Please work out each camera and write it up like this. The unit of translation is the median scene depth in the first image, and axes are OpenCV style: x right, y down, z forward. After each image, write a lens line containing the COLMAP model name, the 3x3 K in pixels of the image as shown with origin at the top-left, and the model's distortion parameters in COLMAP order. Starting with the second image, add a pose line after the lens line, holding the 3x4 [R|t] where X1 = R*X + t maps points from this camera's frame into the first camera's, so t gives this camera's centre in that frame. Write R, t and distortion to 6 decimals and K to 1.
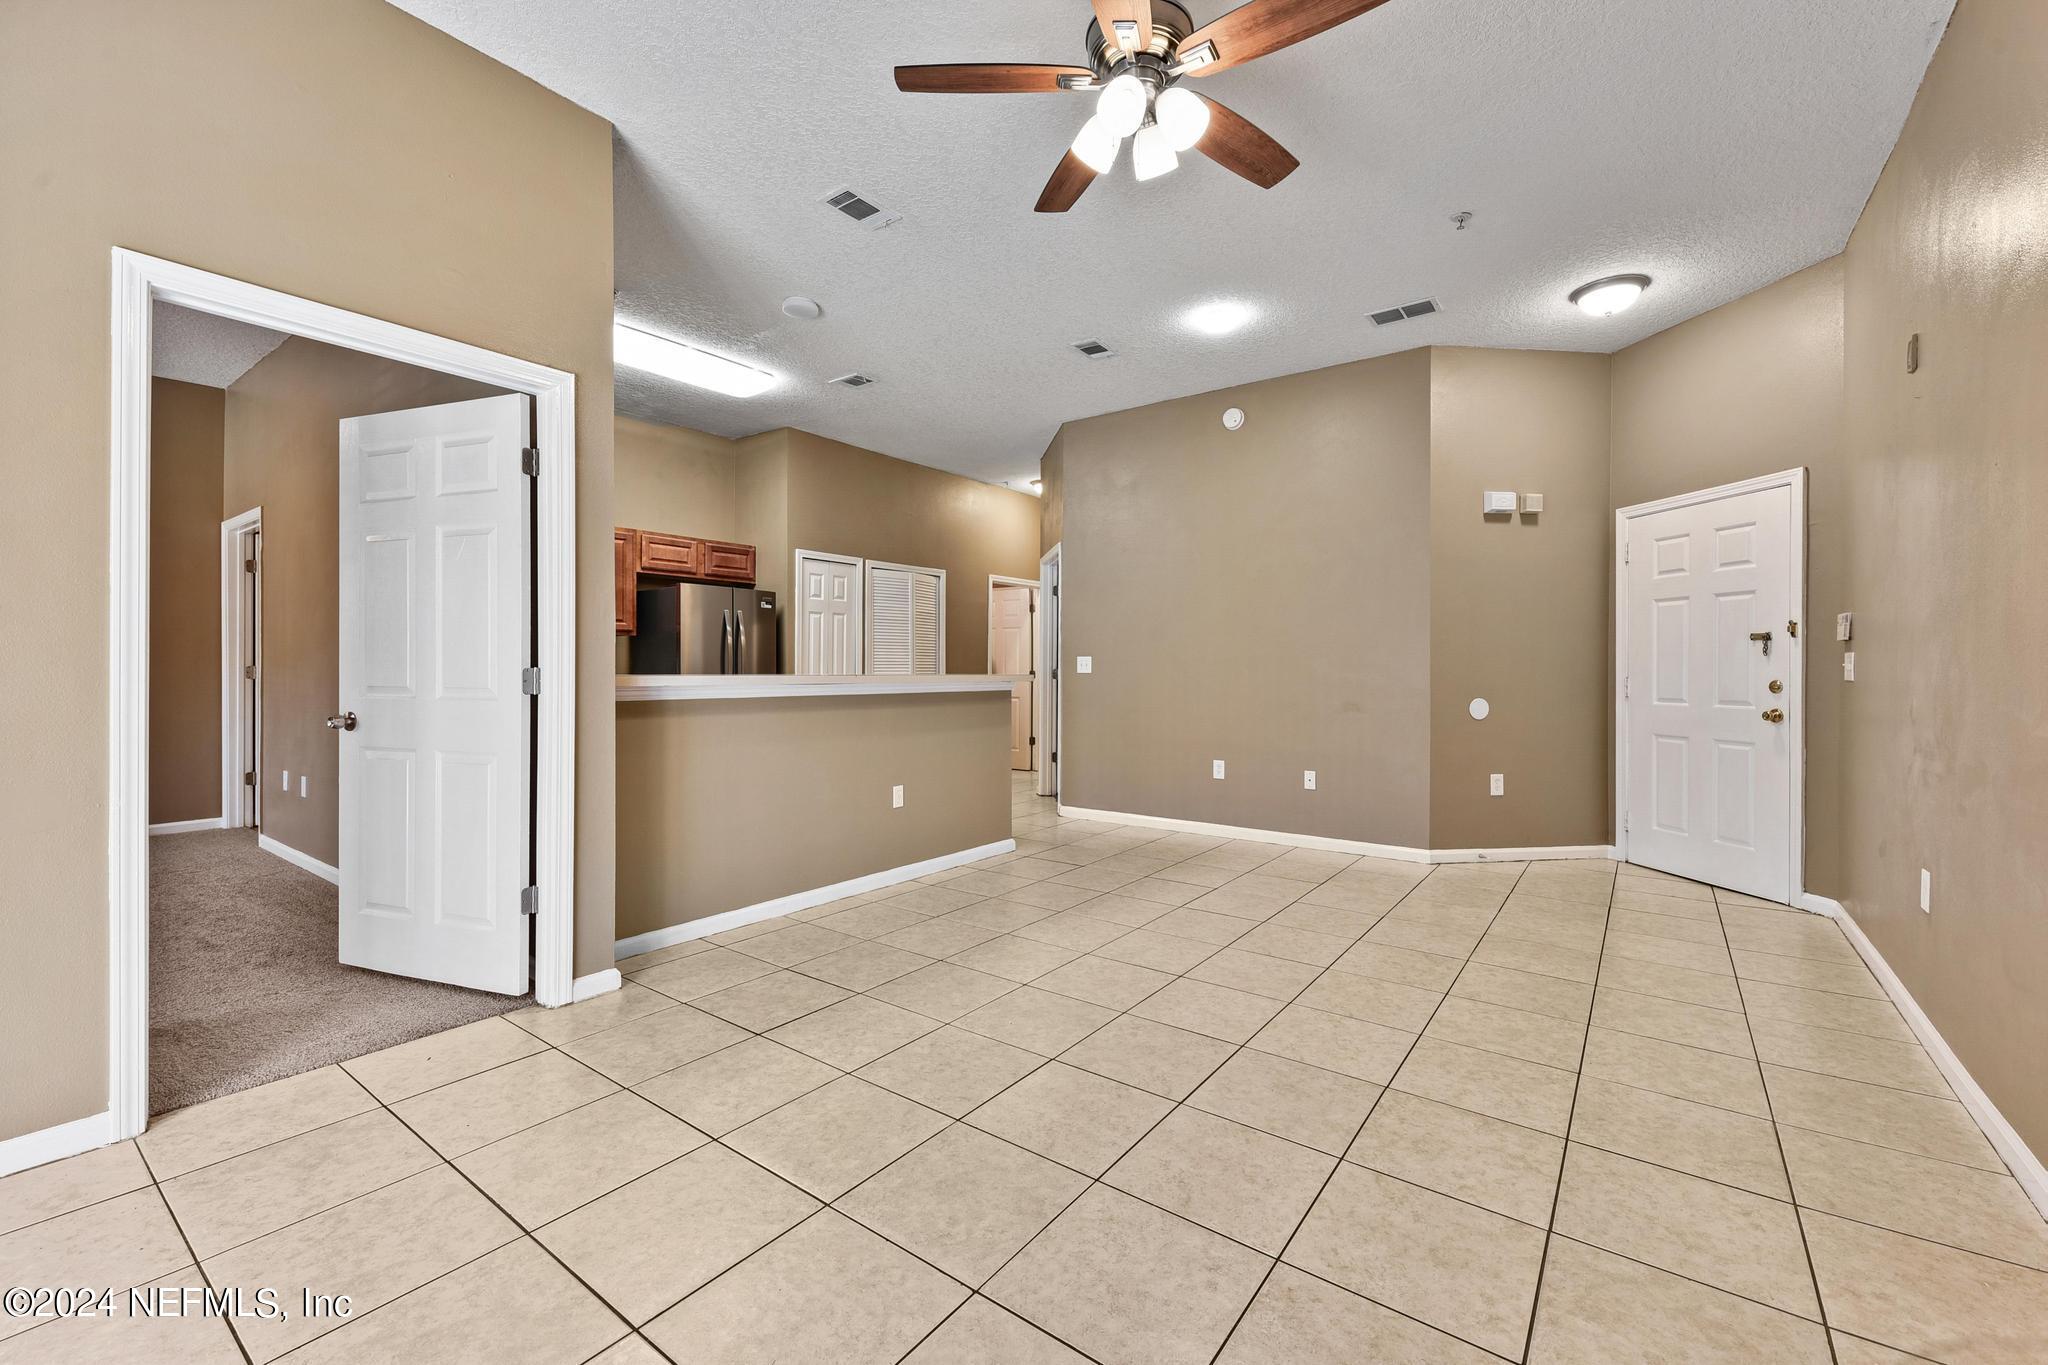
lens RADIAL K [[834.0, 0, 1033.0], [0, 834.0, 669.5], [0, 0, 1]] dist [0.001647, -0.000269]
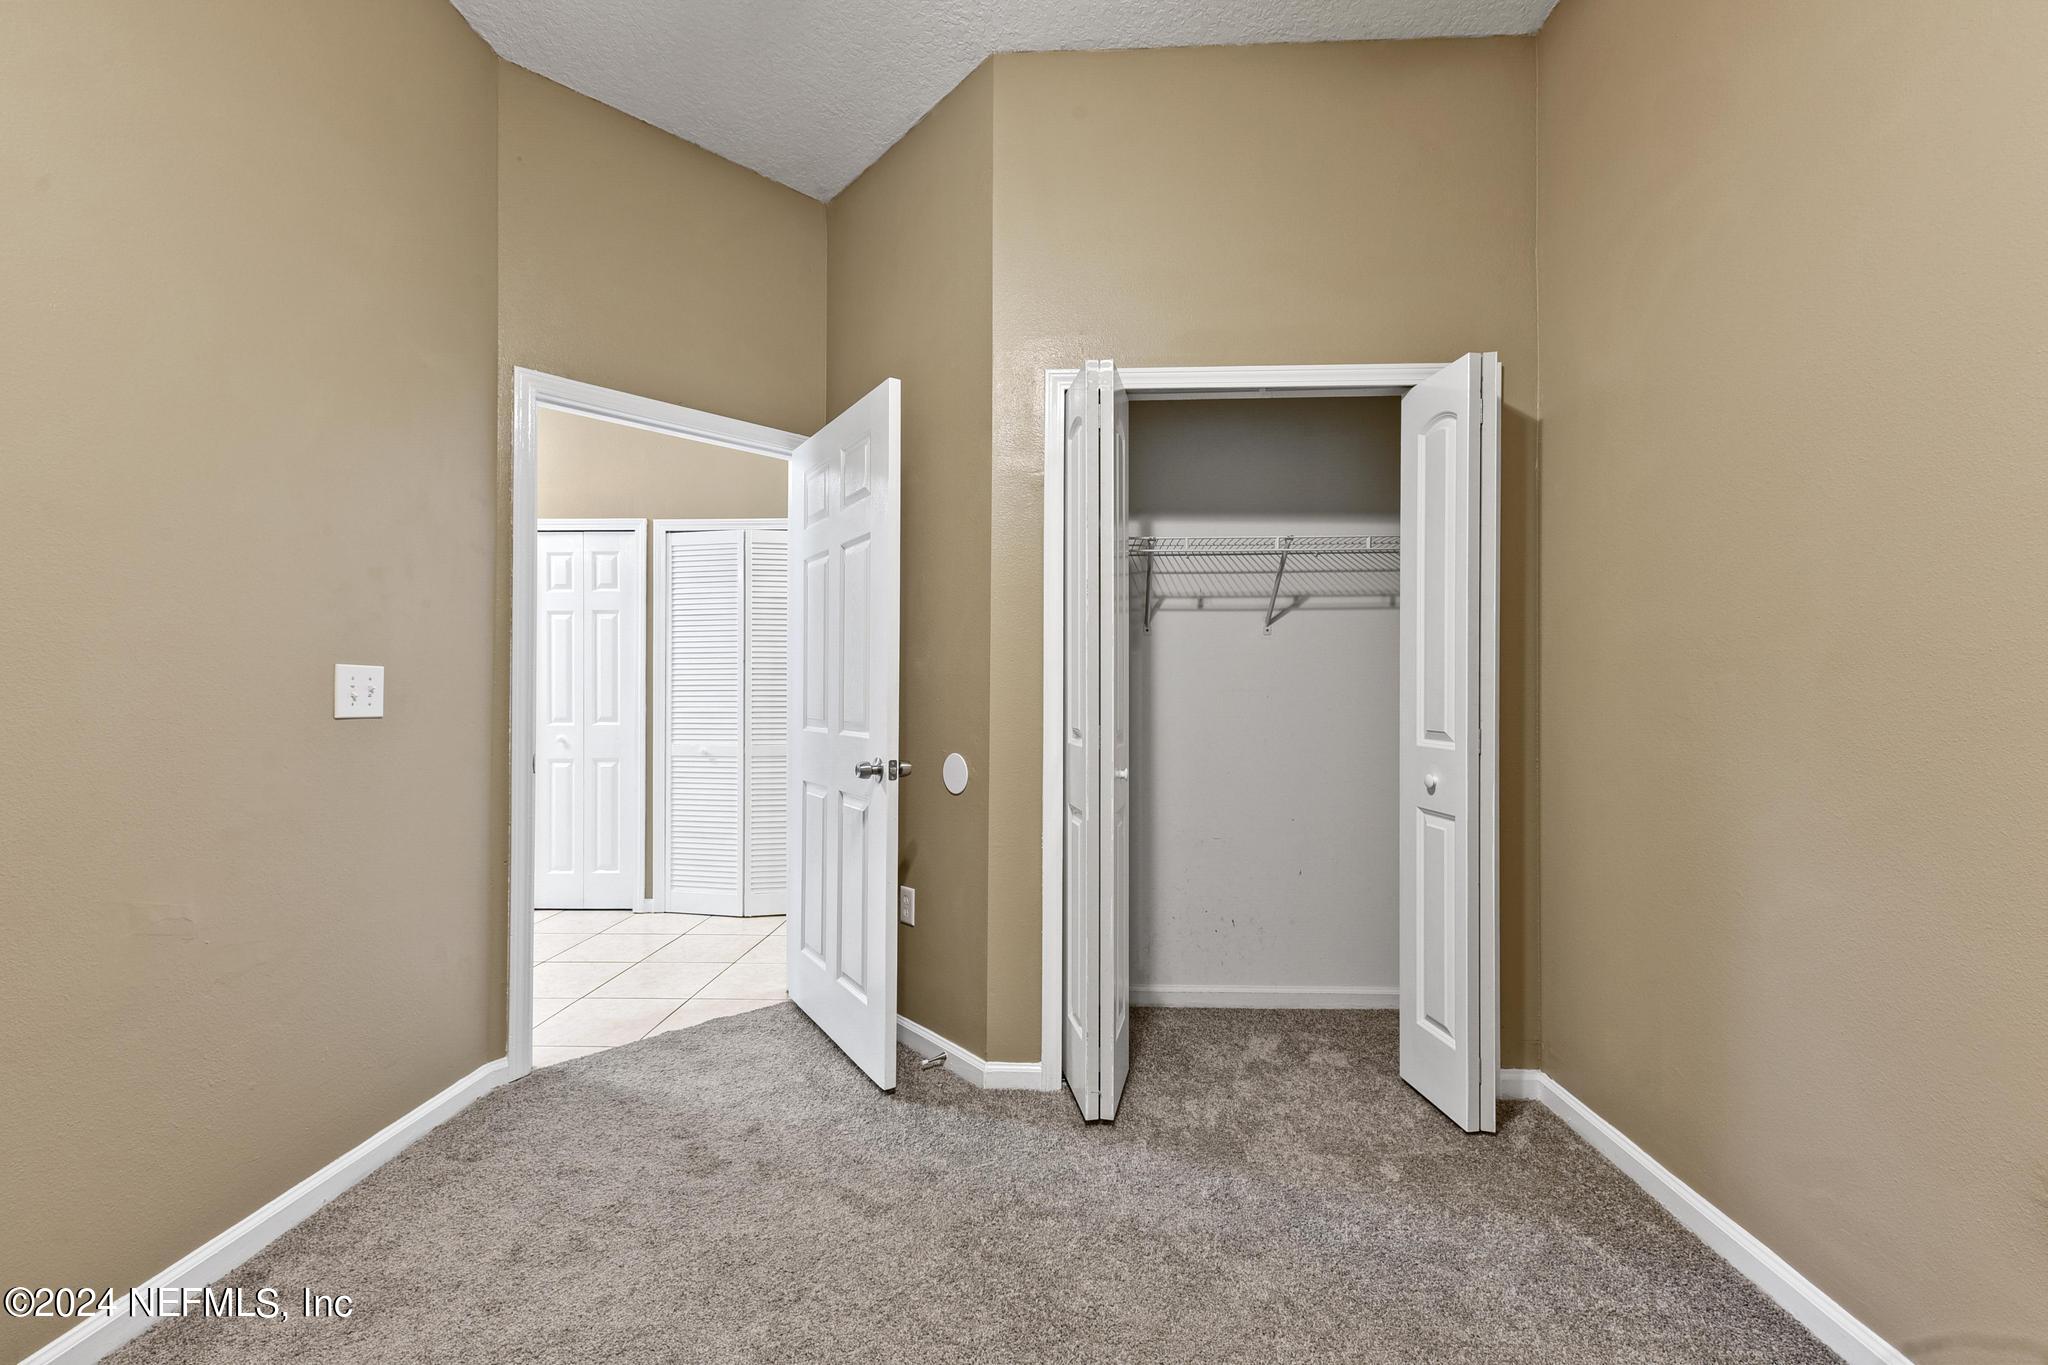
lens RADIAL K [[809.2, 0, 1034.2], [0, 809.2, 687.9], [0, 0, 1]] dist [0.001044, 0.000142]
pose [[0.554251, -0.007051, -0.832320, 0.727382], [-0.001373, 0.999955, -0.009385, -0.005094], [0.832349, 0.006344, 0.554216, 1.470155]]
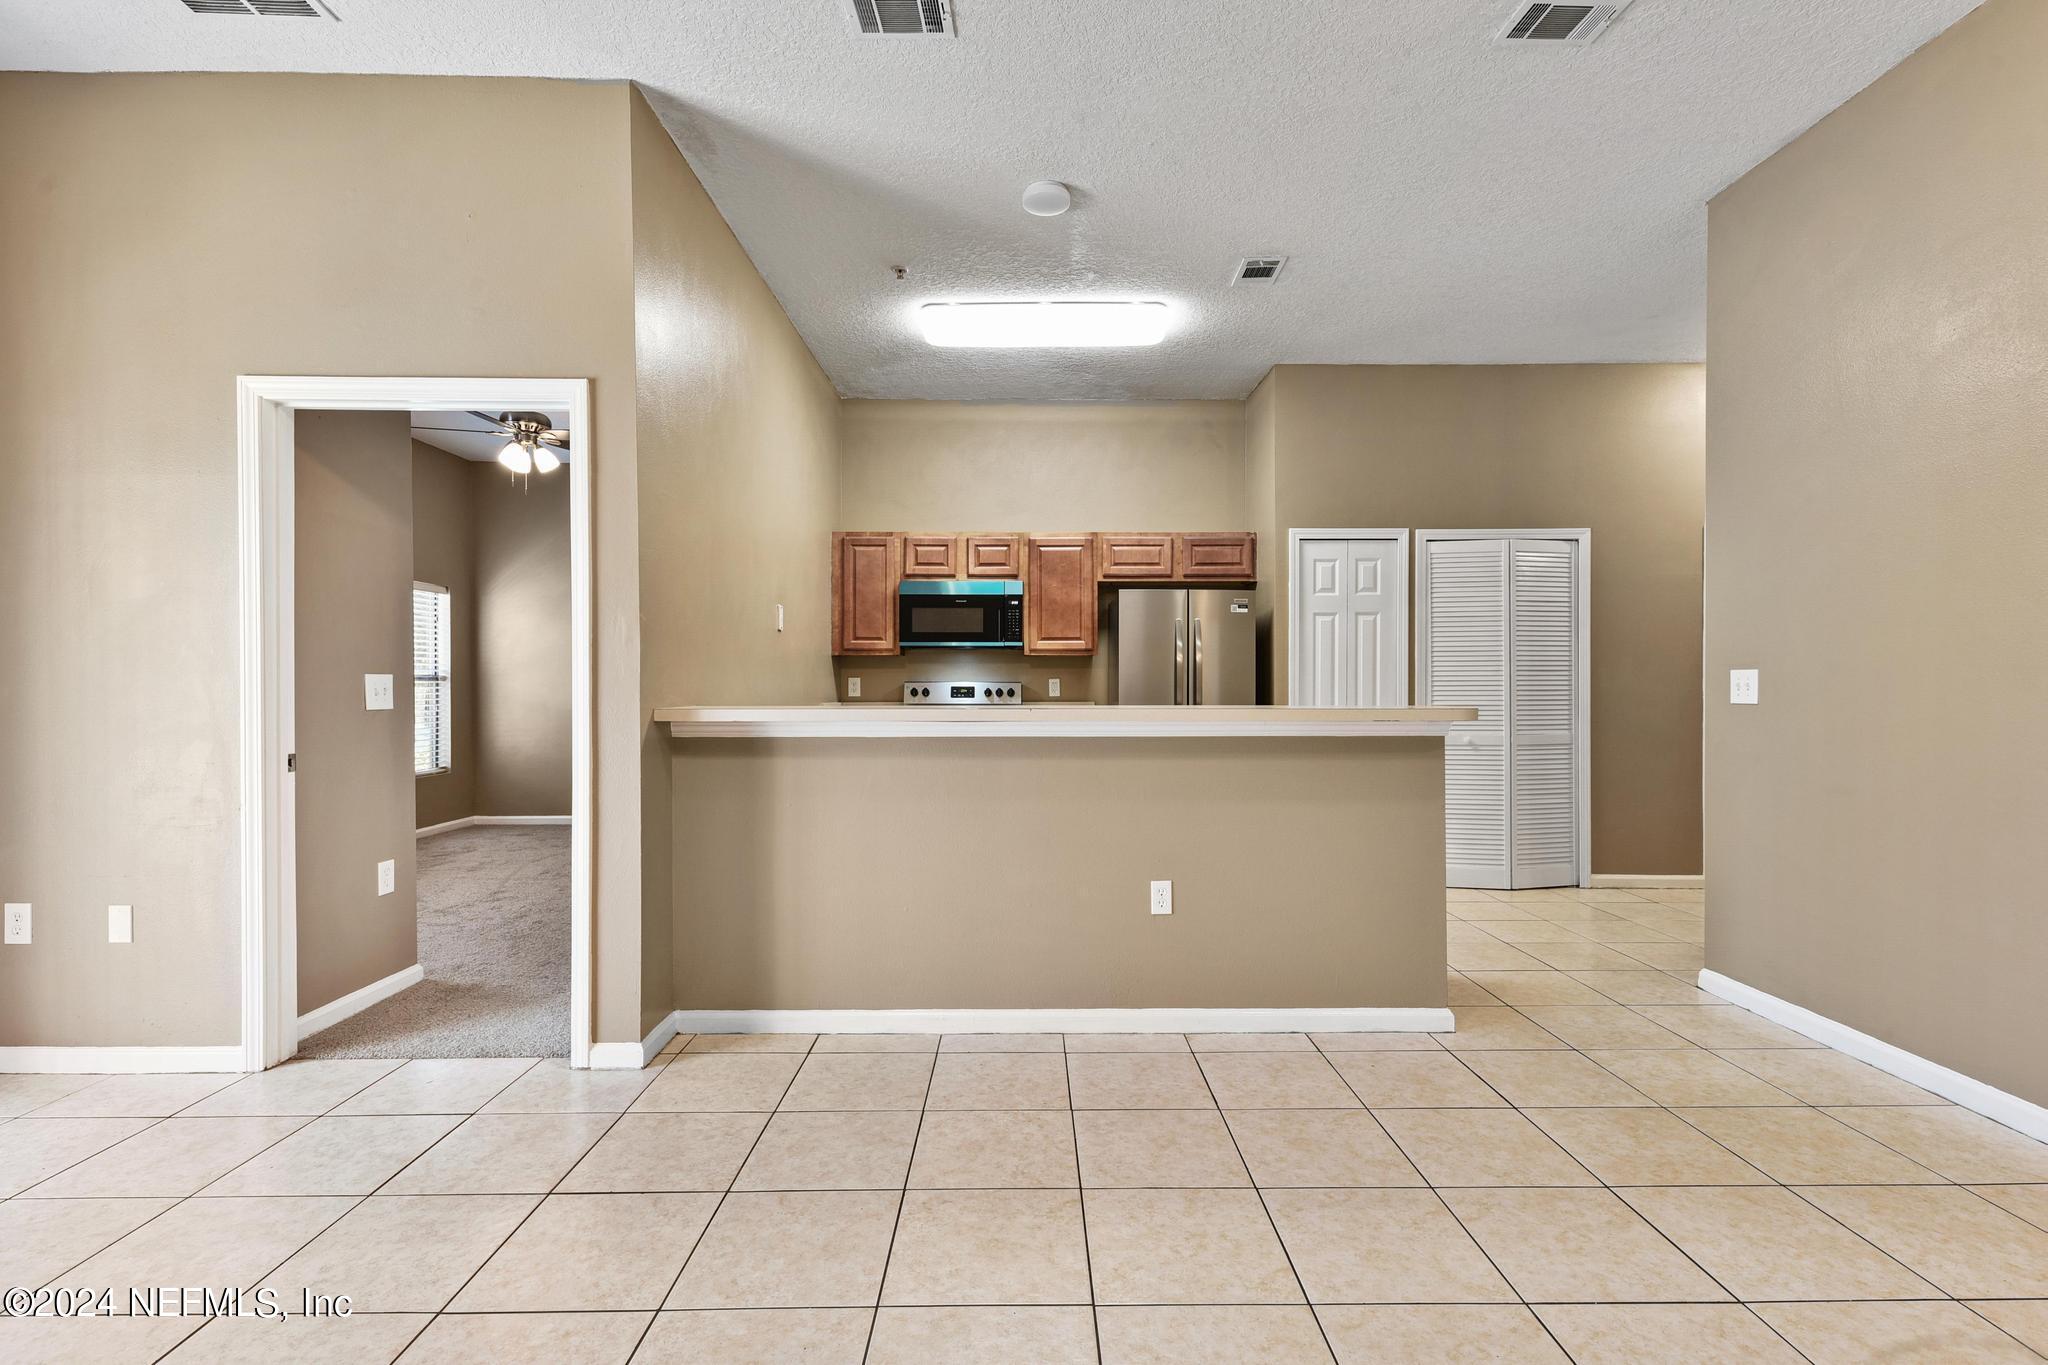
lens RADIAL K [[942.6, 0, 1031.1], [0, 942.6, 684.9], [0, 0, 1]] dist [0.011434, -0.000544]
pose [[0.603671, -0.004037, -0.797223, 0.355122], [0.003016, 0.999992, -0.002781, -0.009249], [0.797228, -0.000726, 0.603678, 0.480130]]
